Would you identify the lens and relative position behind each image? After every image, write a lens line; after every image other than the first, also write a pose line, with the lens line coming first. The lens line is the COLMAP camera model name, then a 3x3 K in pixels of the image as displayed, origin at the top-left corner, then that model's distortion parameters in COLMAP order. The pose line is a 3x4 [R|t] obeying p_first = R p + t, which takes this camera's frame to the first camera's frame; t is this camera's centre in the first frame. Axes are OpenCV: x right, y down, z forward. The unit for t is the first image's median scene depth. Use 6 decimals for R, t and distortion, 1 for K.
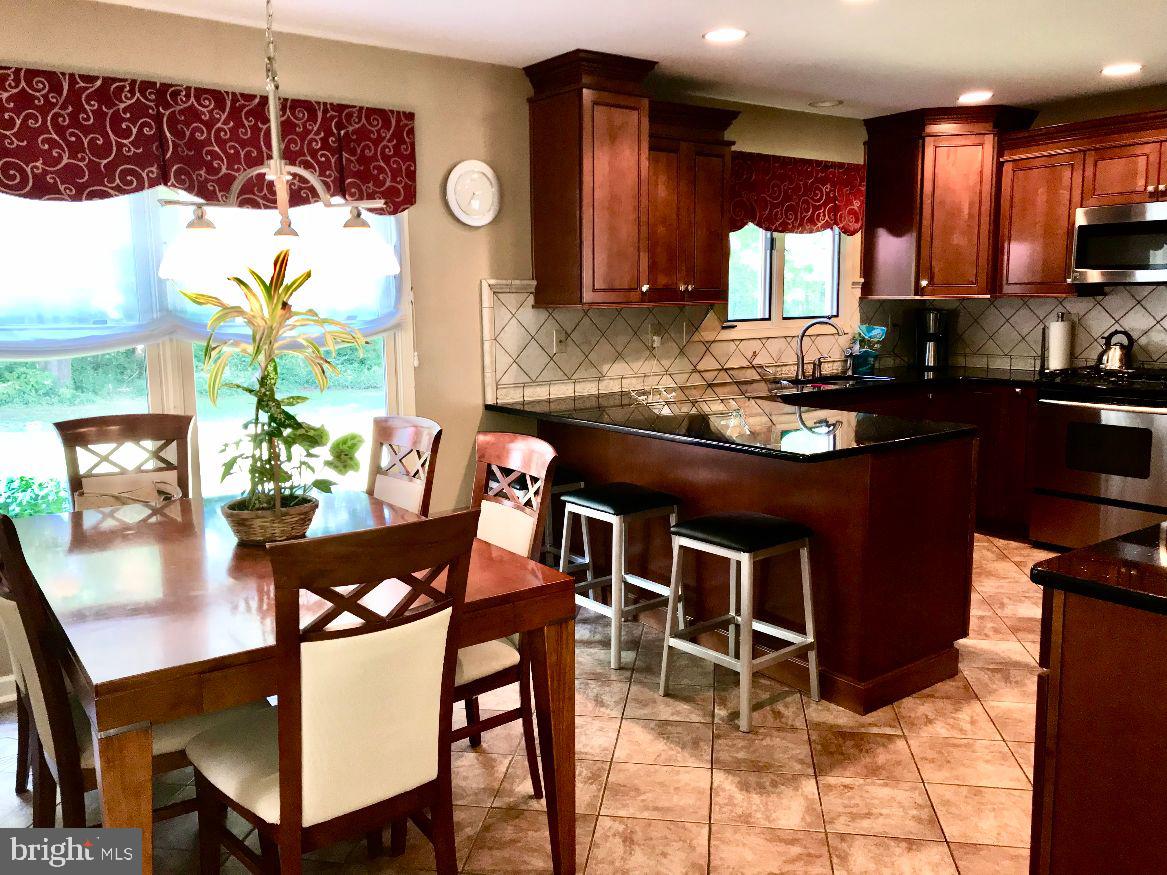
lens RADIAL K [[976.9, 0, 582.0], [0, 976.9, 442.4], [0, 0, 1]] dist [0.015852, -0.026797]
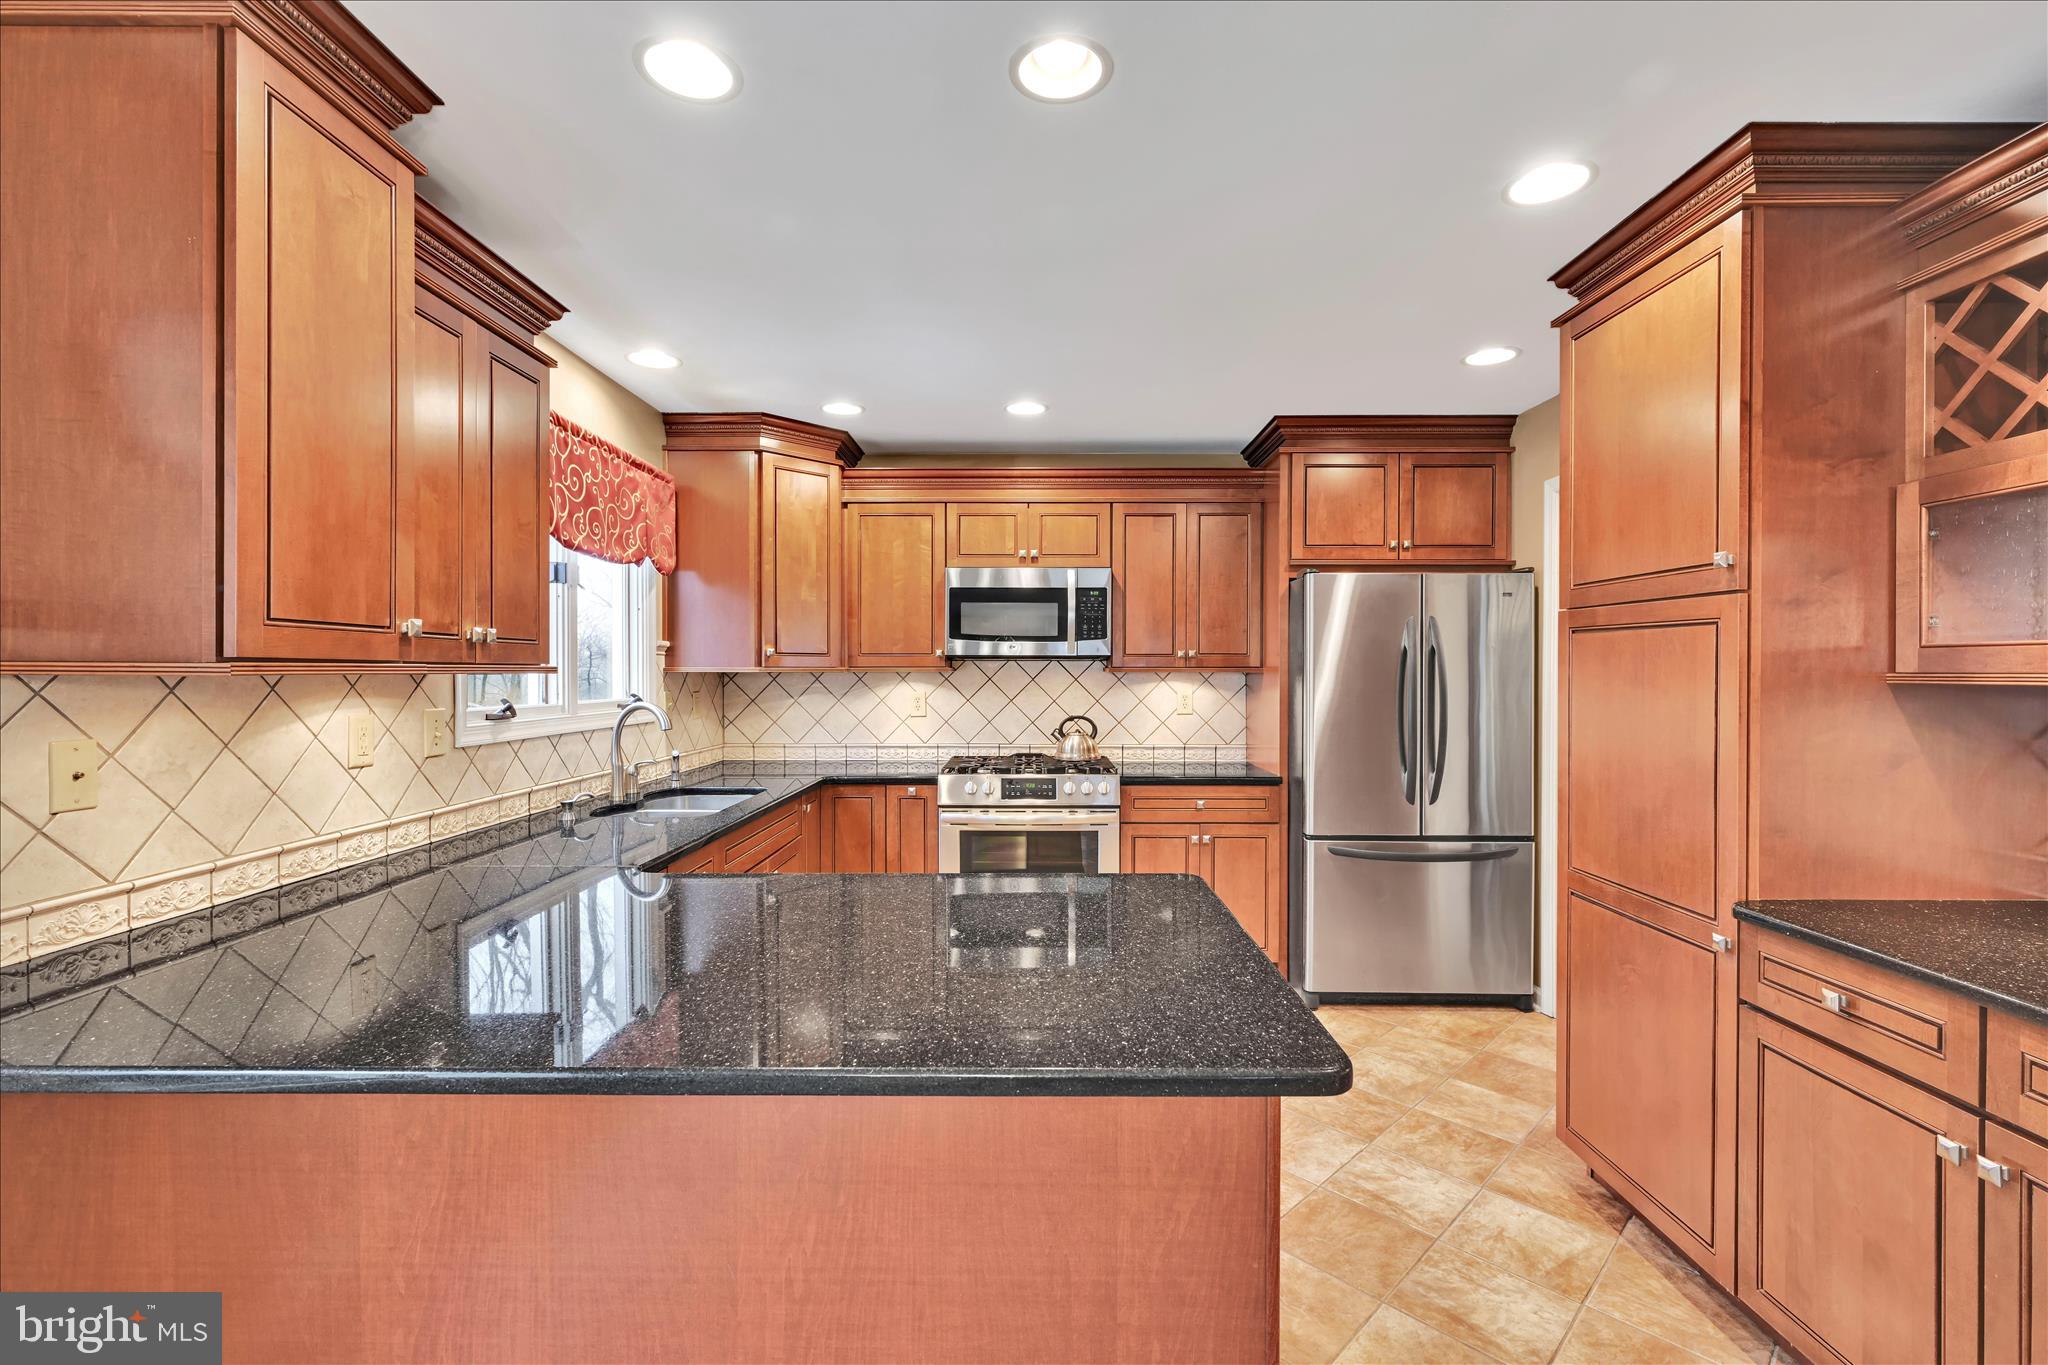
lens RADIAL K [[889.5, 0, 1024.9], [0, 889.5, 676.1], [0, 0, 1]] dist [0.000694, 0.000706]
pose [[0.603250, 0.012047, 0.797462, -0.095876], [0.108340, 0.989380, -0.096901, -0.100641], [-0.790160, 0.144852, 0.595538, 0.780590]]
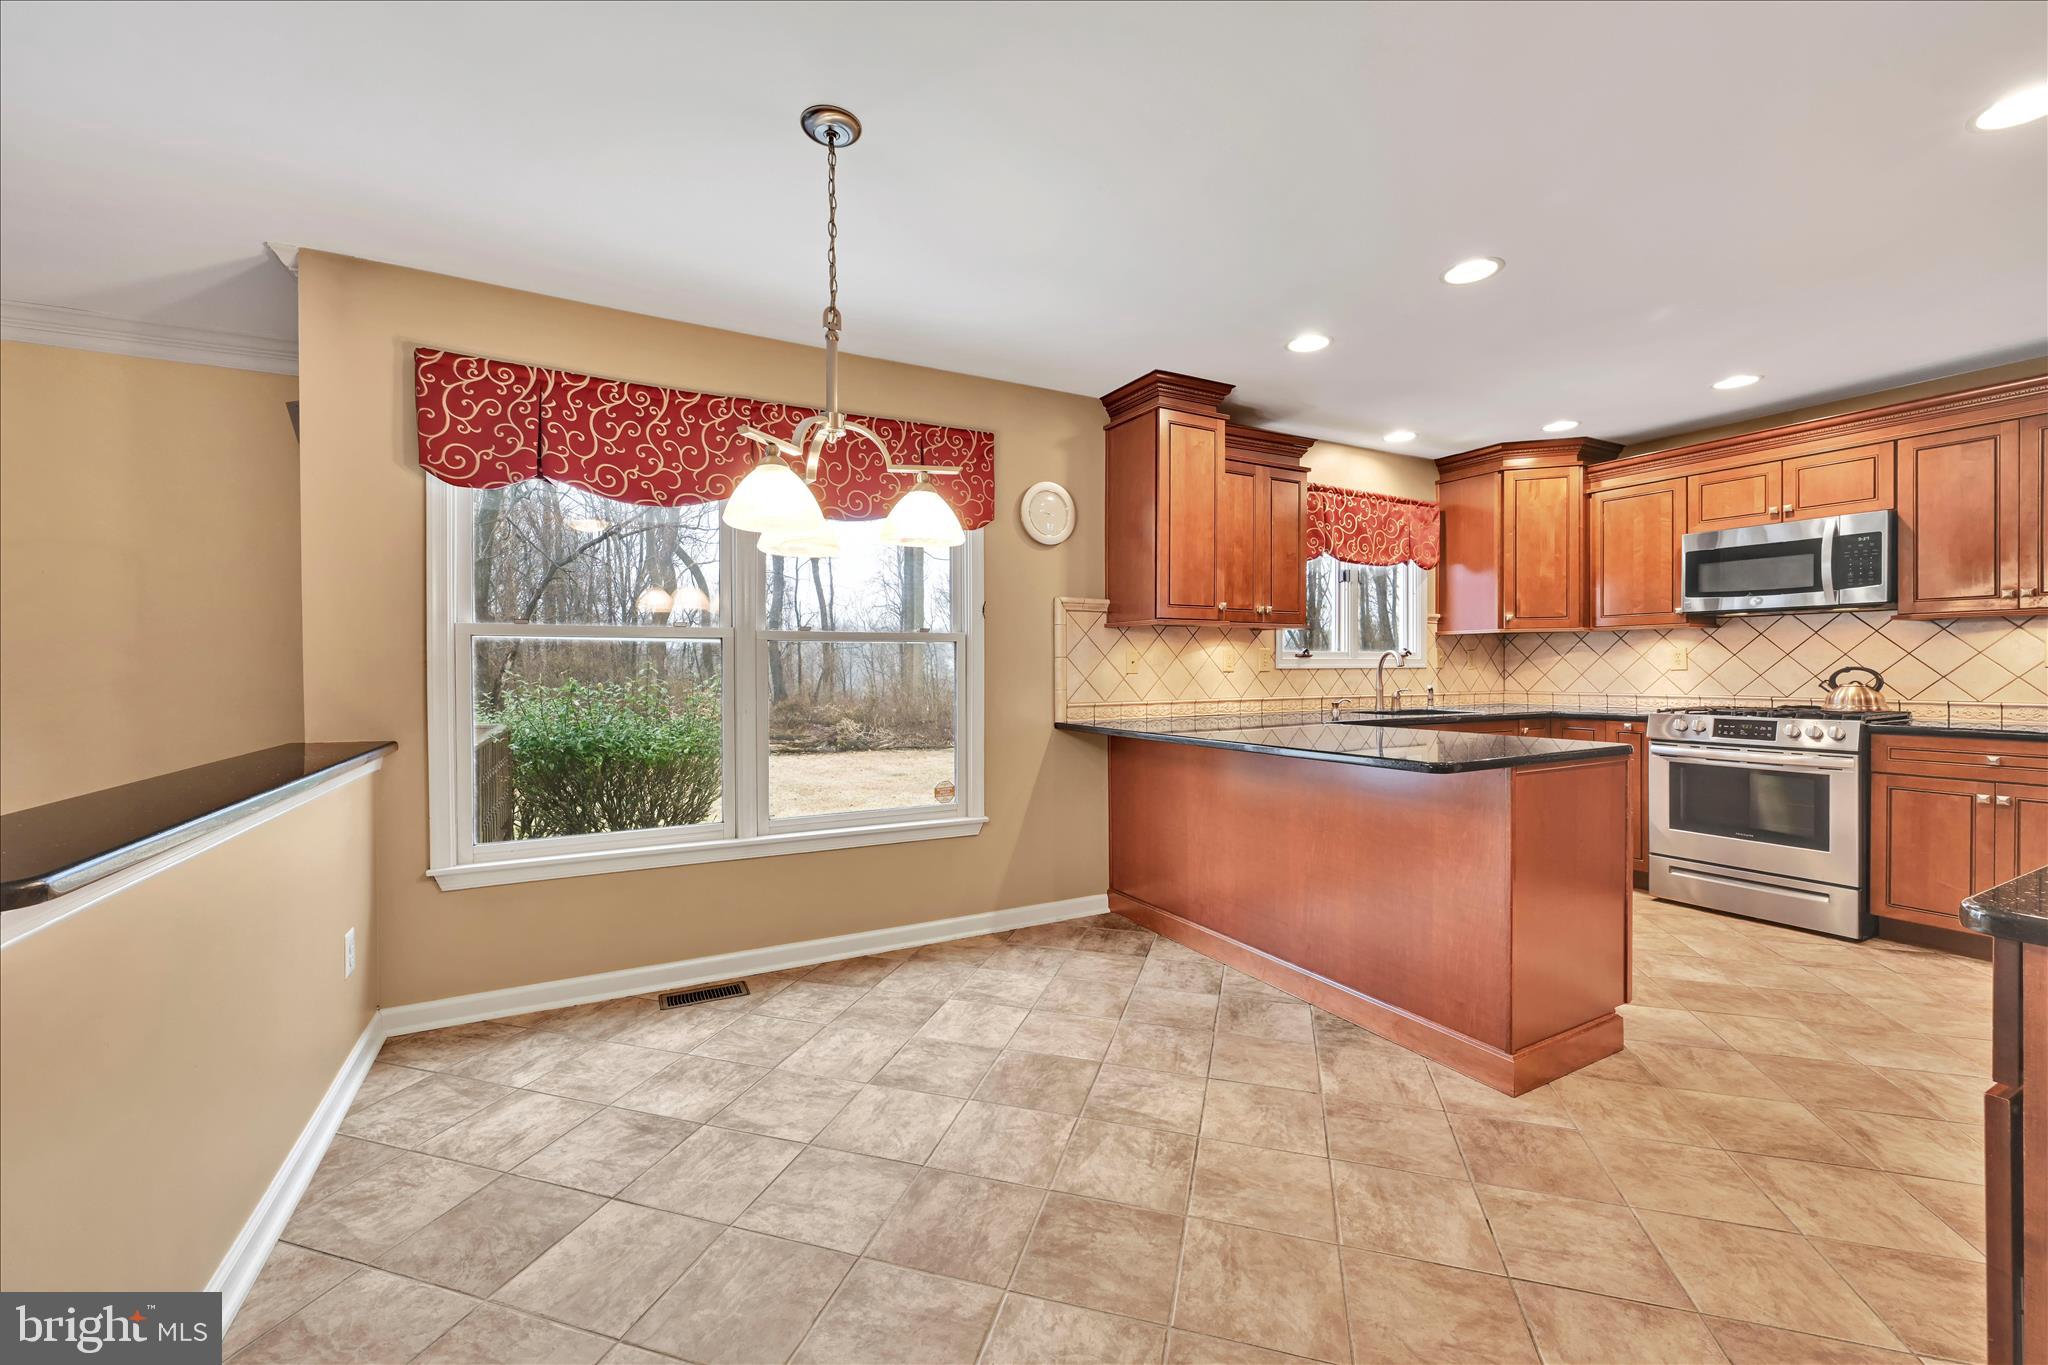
lens RADIAL K [[837.7, 0, 1027.5], [0, 837.7, 671.7], [0, 0, 1]] dist [-0.001549, 0.001000]
pose [[0.990731, 0.010826, -0.135406, -0.018209], [-0.030326, 0.989287, -0.142797, 0.042521], [0.132409, 0.145579, 0.980446, 0.217168]]
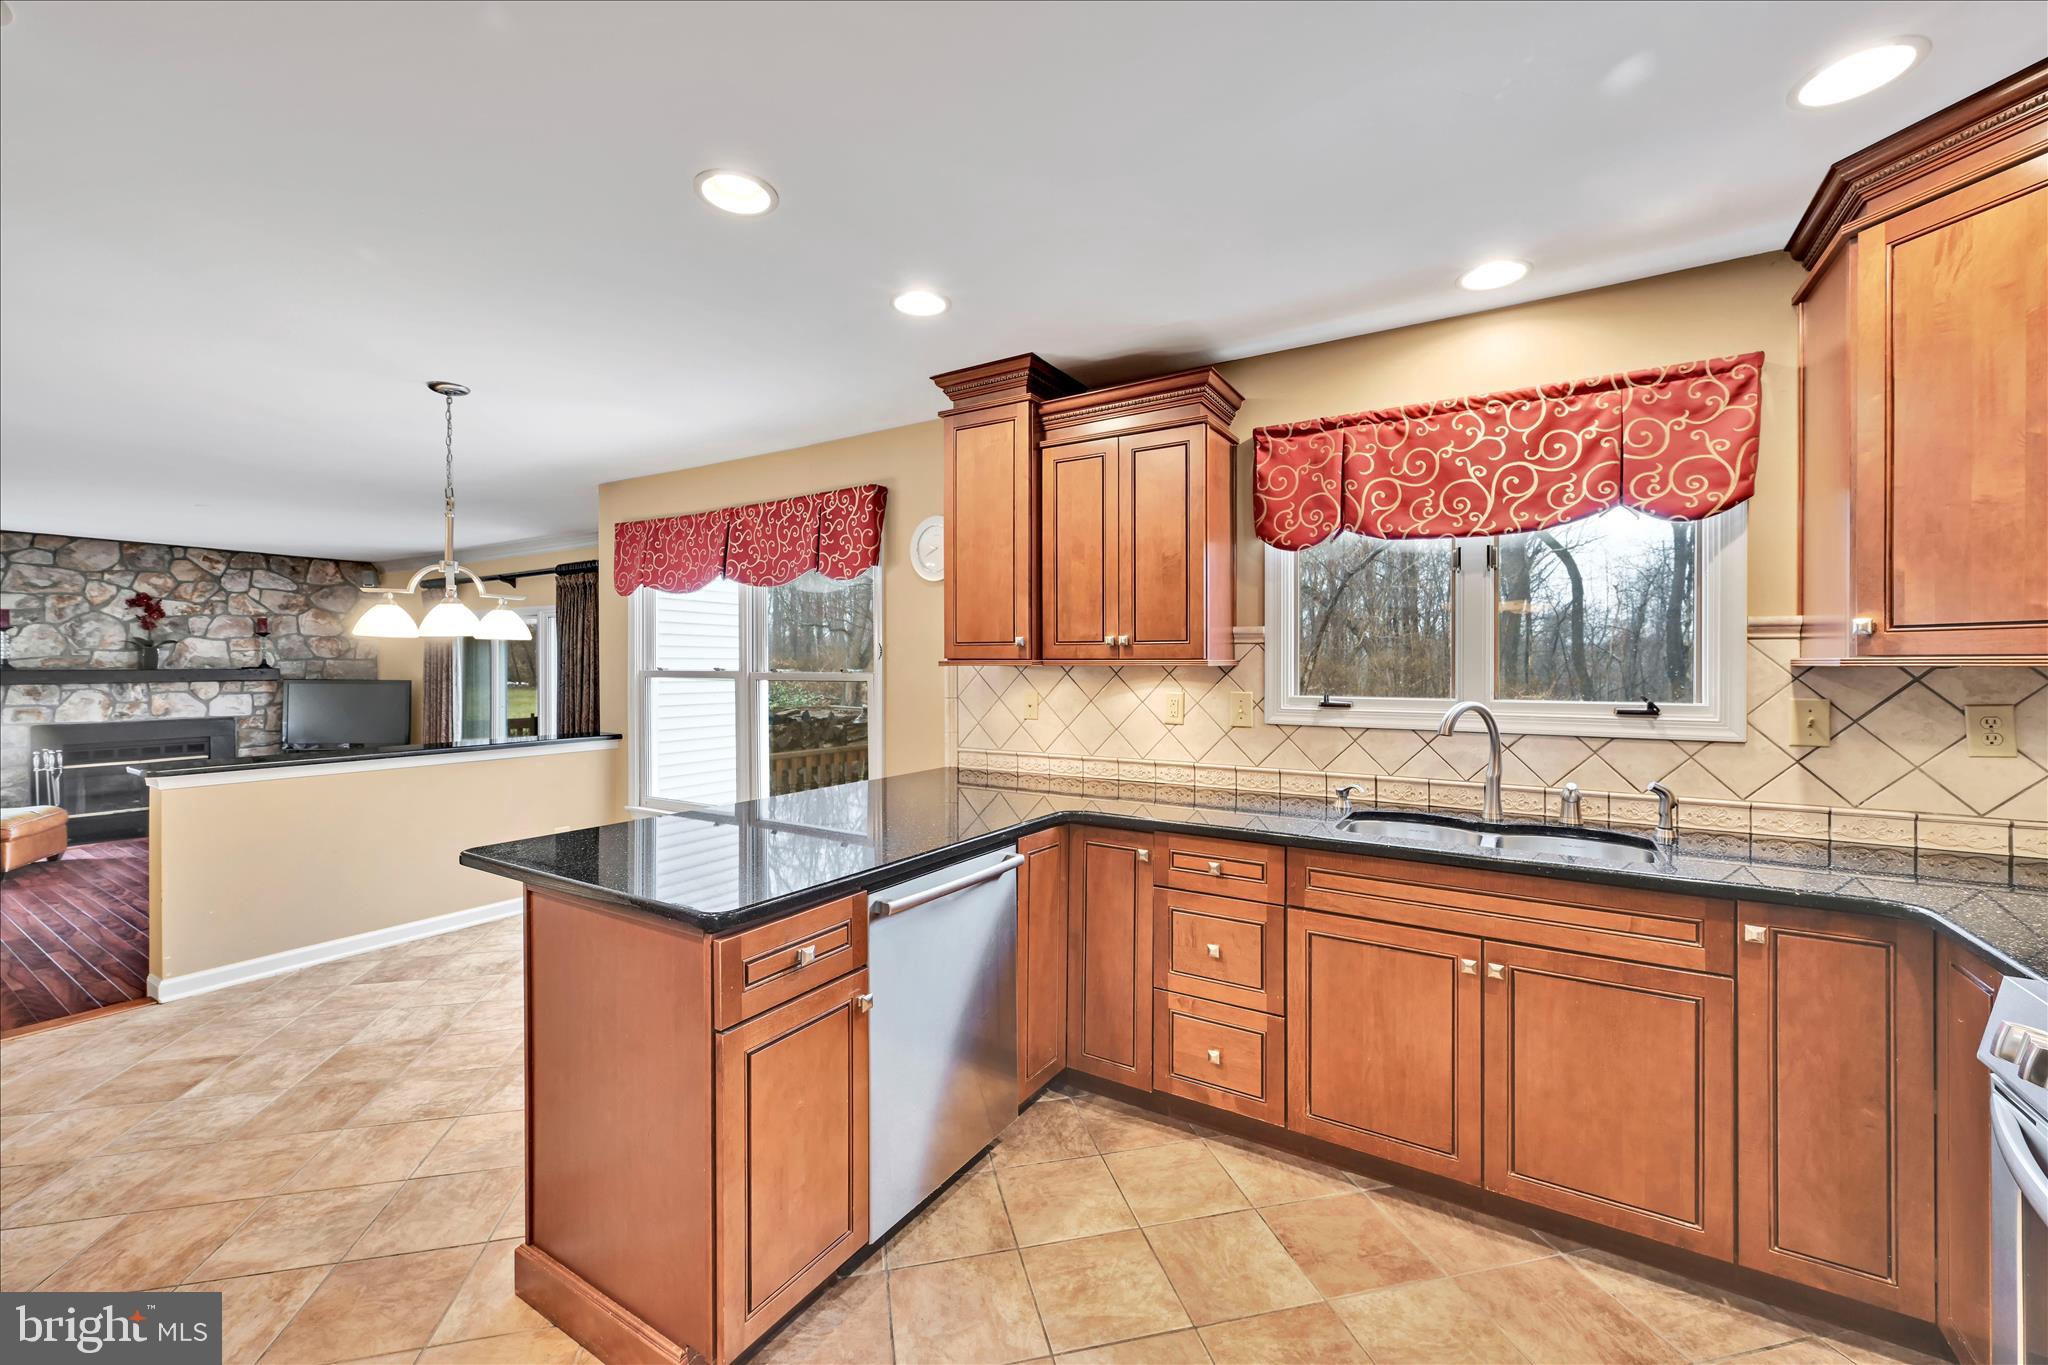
lens RADIAL K [[837.7, 0, 1036.3], [0, 837.7, 664.5], [0, 0, 1]] dist [-0.001549, 0.001000]
pose [[0.350709, 0.018932, -0.936293, 0.892767], [-0.145592, 0.988741, -0.034542, -0.157229], [0.925098, 0.148432, 0.349517, 1.035910]]
